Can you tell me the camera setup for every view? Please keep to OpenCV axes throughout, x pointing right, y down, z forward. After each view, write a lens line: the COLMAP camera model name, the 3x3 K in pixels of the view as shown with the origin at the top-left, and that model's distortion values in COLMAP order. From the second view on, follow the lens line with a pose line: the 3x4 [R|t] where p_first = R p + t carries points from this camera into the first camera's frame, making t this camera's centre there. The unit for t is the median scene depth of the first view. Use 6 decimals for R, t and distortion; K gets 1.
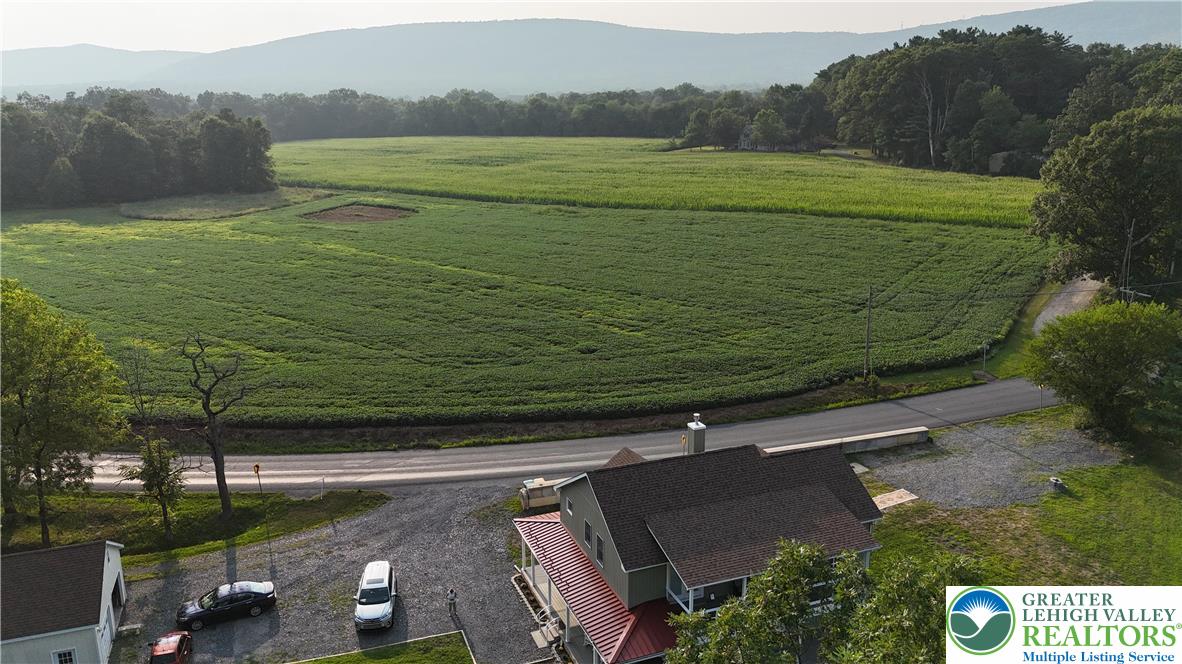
lens RADIAL K [[872.8, 0, 593.6], [0, 872.8, 324.9], [0, 0, 1]] dist [0.085797, -0.091155]
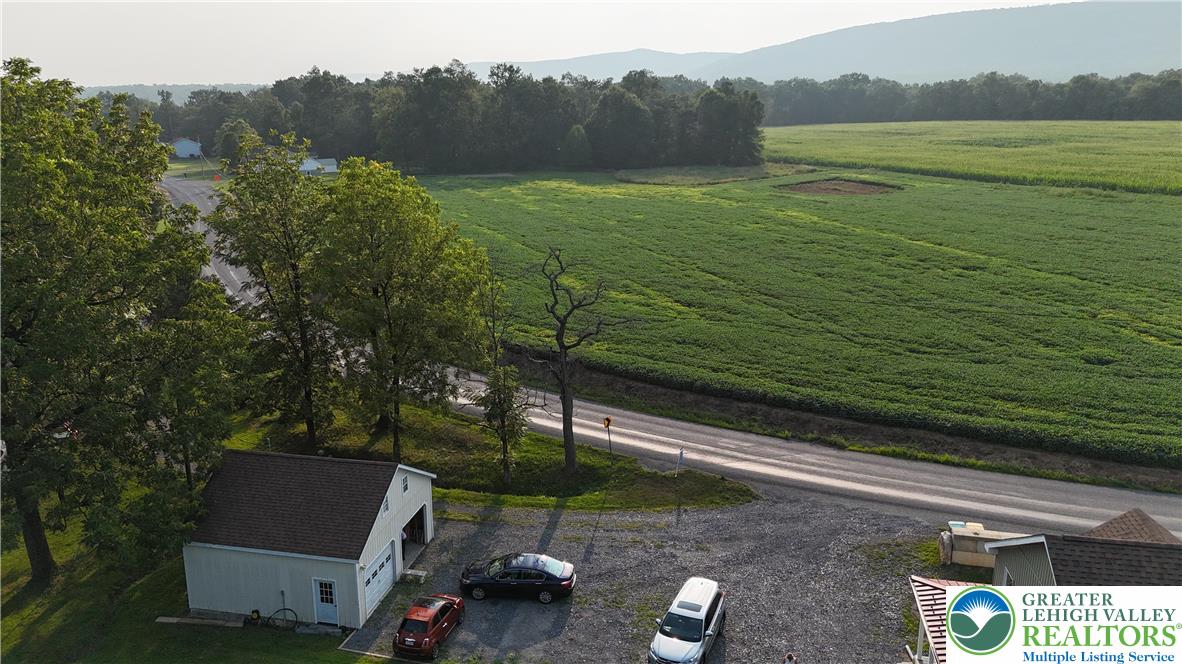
lens RADIAL K [[872.8, 0, 593.6], [0, 872.8, 324.9], [0, 0, 1]] dist [0.085797, -0.091155]
pose [[0.850283, 0.135304, -0.508638, 0.008550], [-0.133967, 0.990200, 0.039455, 0.028812], [0.508991, 0.034593, 0.860076, 0.198867]]
